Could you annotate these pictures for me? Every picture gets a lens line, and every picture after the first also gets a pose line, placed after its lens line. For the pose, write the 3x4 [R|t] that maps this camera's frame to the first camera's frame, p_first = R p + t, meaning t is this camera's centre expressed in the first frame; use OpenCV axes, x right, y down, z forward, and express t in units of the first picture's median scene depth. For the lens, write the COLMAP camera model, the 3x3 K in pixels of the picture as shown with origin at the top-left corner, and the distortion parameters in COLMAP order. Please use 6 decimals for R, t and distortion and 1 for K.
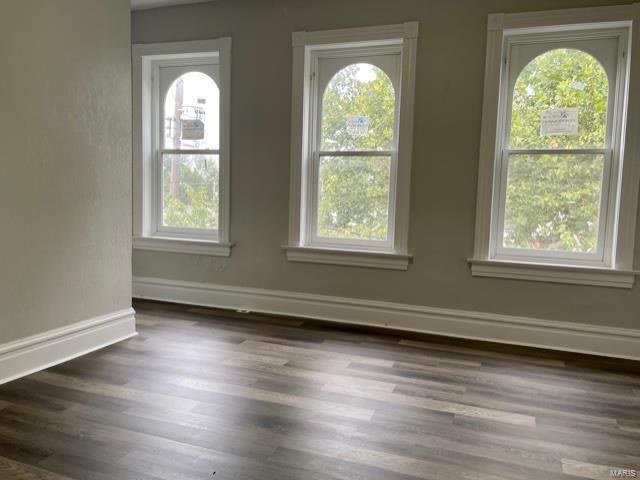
lens RADIAL K [[529.4, 0, 317.6], [0, 529.4, 243.1], [0, 0, 1]] dist [0.099207, -0.151039]
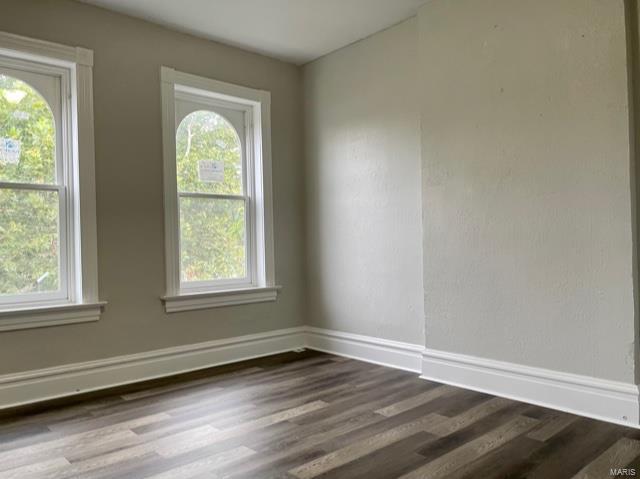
lens RADIAL K [[541.4, 0, 338.0], [0, 541.4, 238.5], [0, 0, 1]] dist [0.118929, -0.157612]
pose [[0.402240, -0.031476, 0.914993, -0.554161], [0.111688, 0.993631, -0.014918, -0.028798], [-0.908696, 0.108194, 0.403194, 0.275264]]
